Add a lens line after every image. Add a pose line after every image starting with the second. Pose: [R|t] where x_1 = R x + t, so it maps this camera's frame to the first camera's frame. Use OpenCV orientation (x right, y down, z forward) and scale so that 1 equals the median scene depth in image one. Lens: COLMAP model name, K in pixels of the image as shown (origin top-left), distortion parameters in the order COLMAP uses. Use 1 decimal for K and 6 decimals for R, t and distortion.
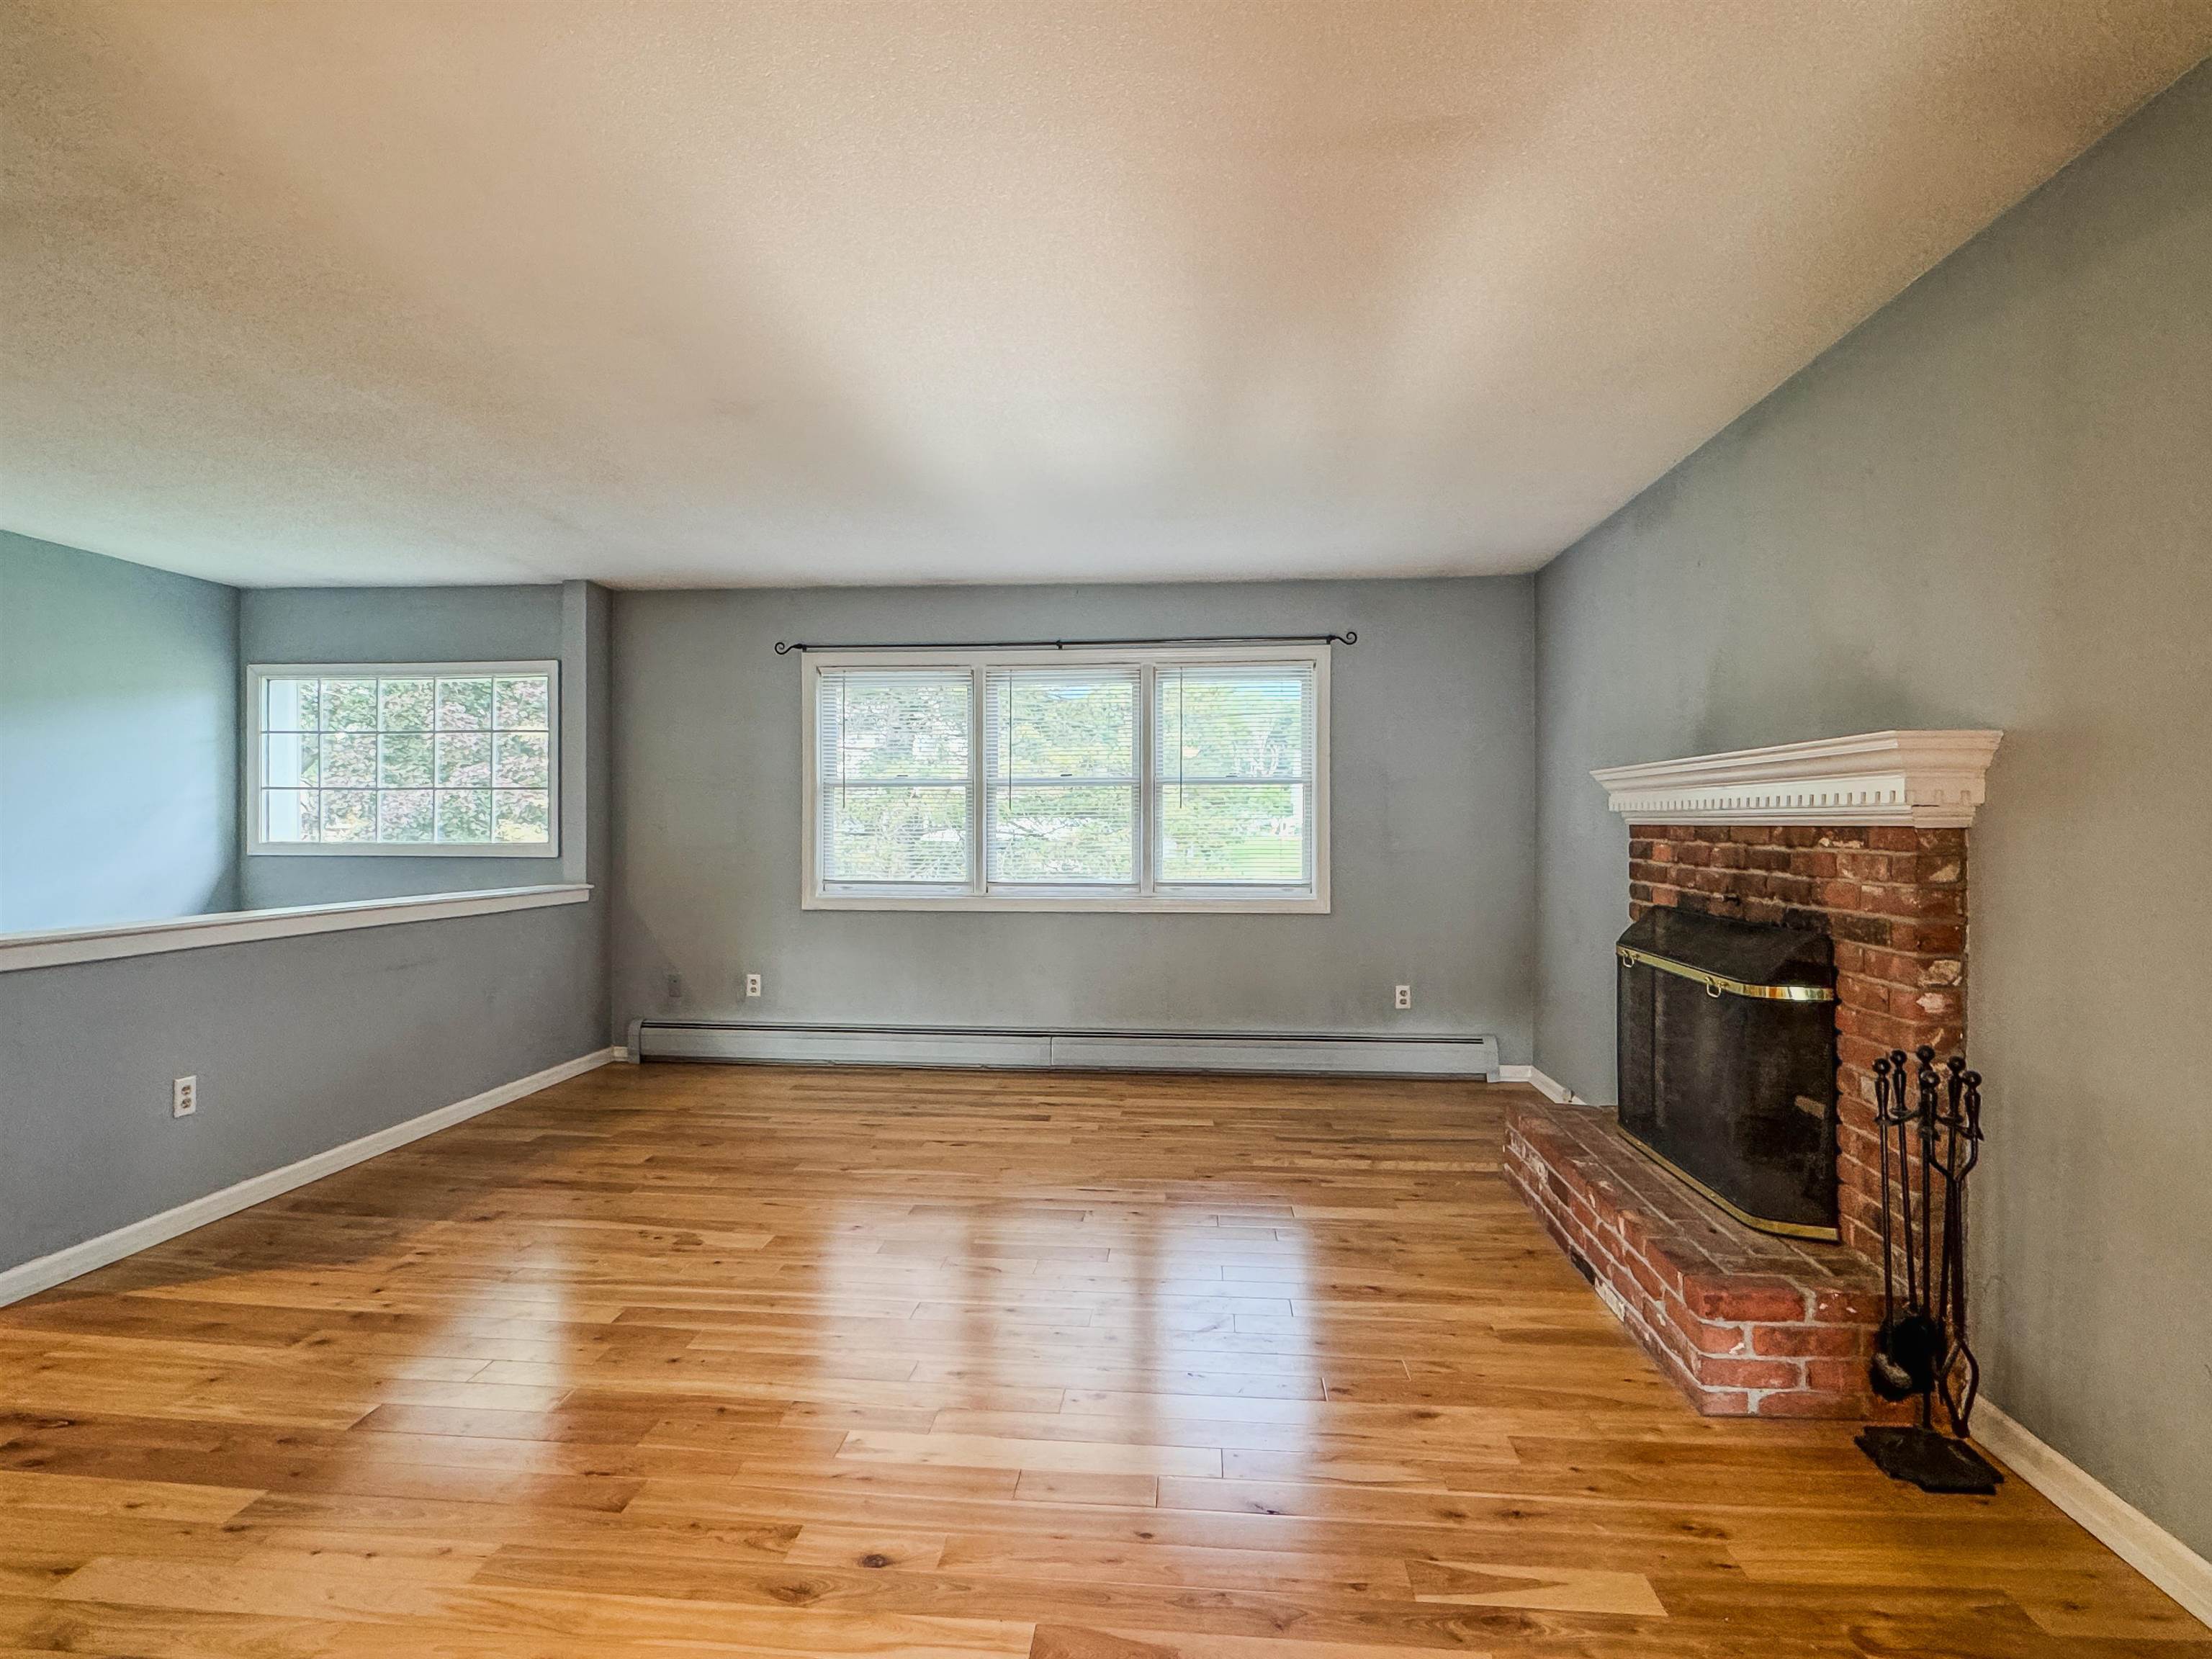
lens RADIAL K [[1109.9, 0, 1105.3], [0, 1109.9, 830.0], [0, 0, 1]] dist [-0.003322, 0.001017]
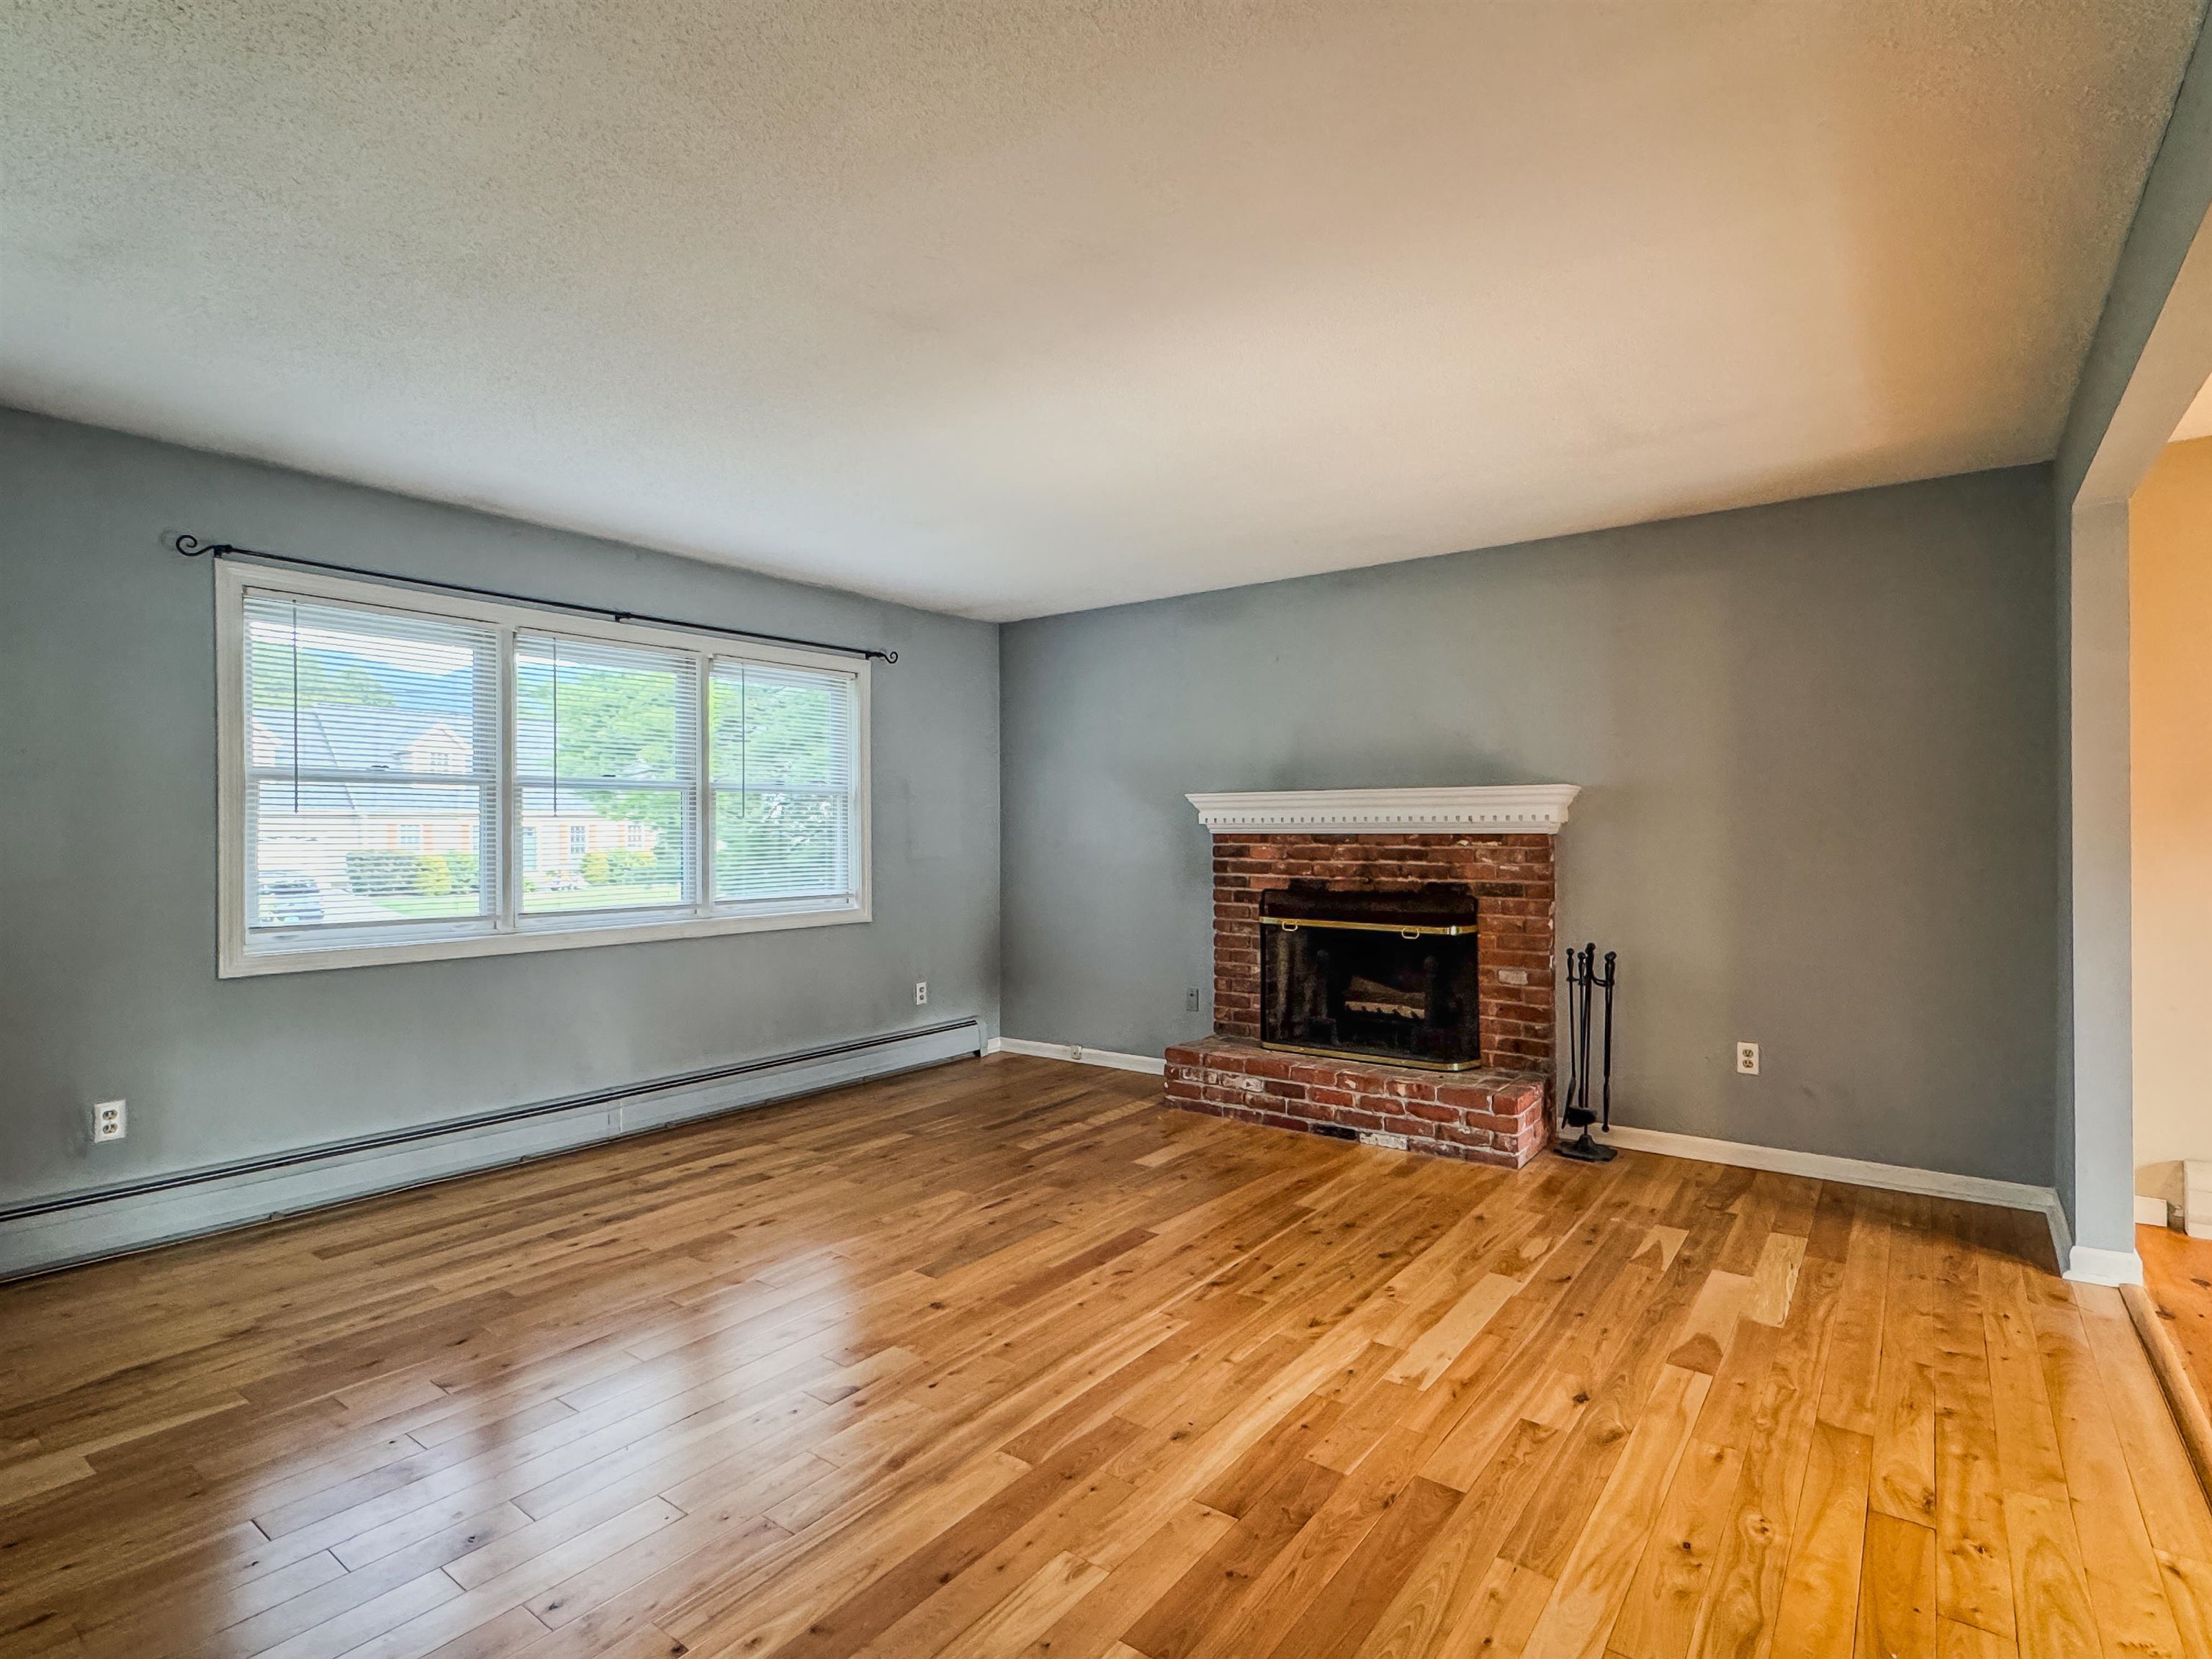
lens RADIAL K [[1109.9, 0, 1105.3], [0, 1109.9, 830.0], [0, 0, 1]] dist [-0.003322, 0.001017]
pose [[0.521307, -0.001466, 0.853368, -0.774153], [0.008626, 0.999956, -0.003551, -0.005402], [-0.853326, 0.009212, 0.521297, 0.380140]]
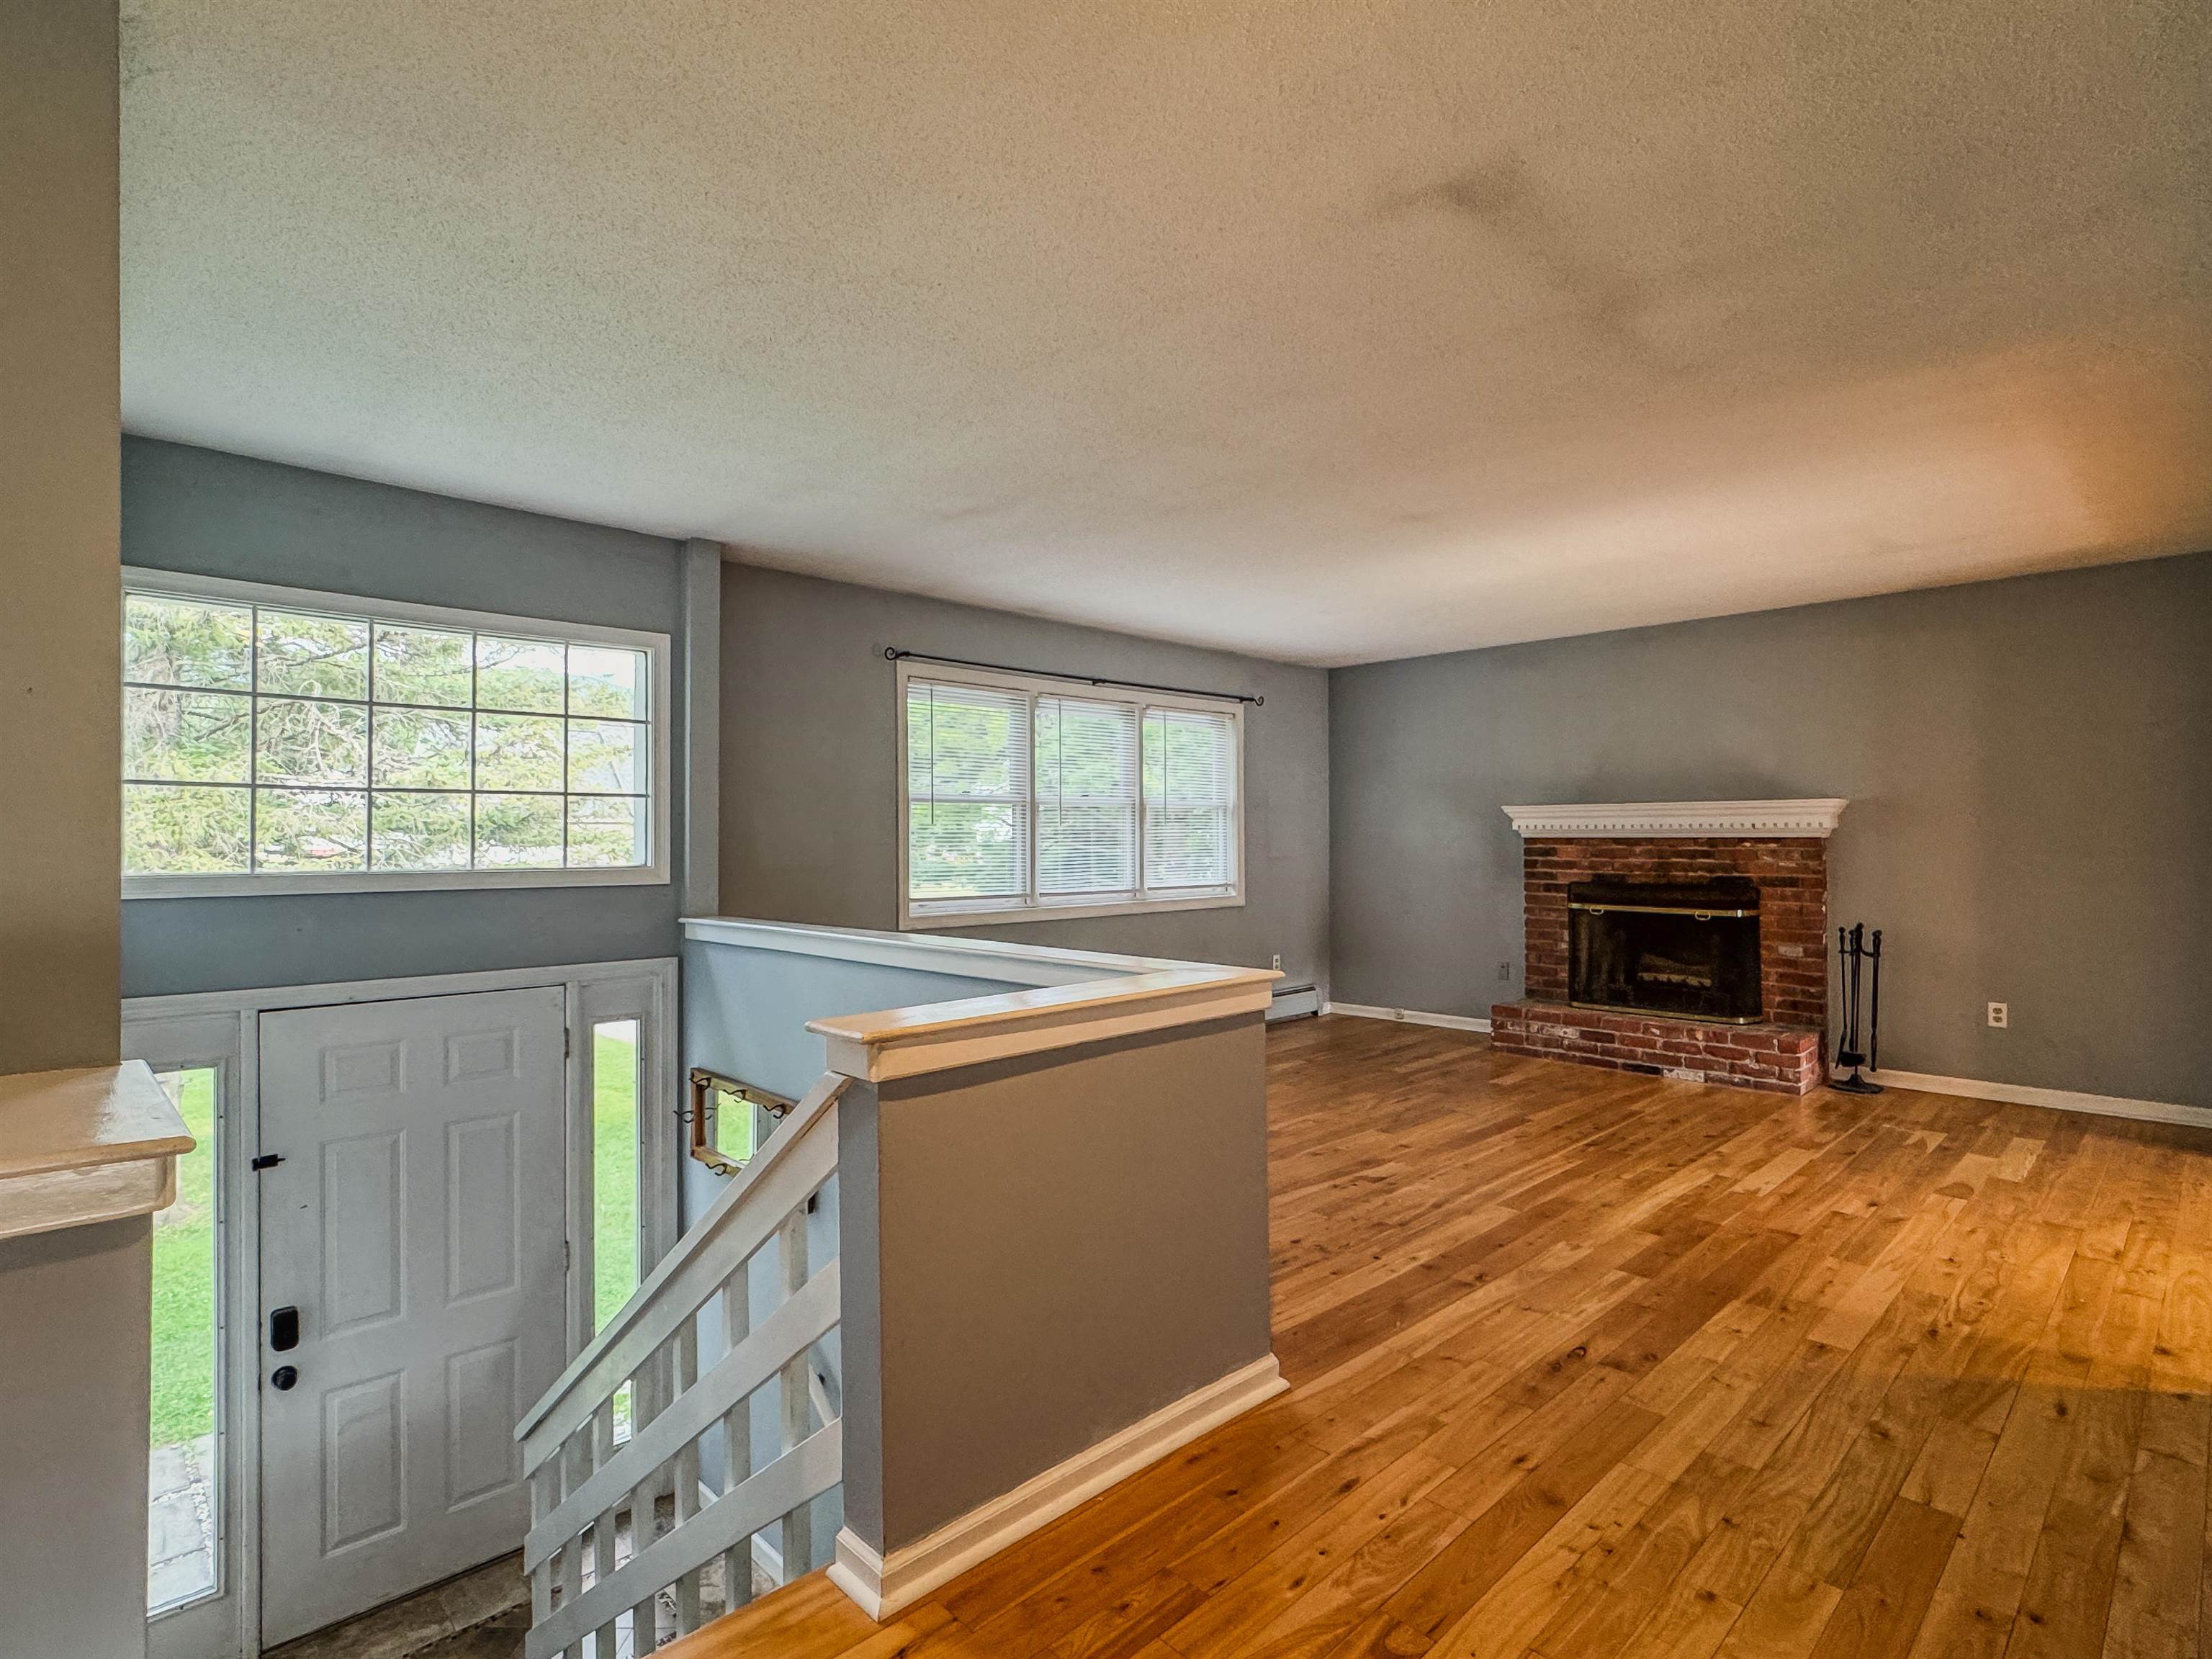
lens RADIAL K [[1109.9, 0, 1105.3], [0, 1109.9, 830.0], [0, 0, 1]] dist [-0.003322, 0.001017]
pose [[0.649492, 0.001888, 0.760366, -1.263164], [0.008690, 0.999913, -0.009907, -0.005024], [-0.760319, 0.013042, 0.649419, 0.357828]]
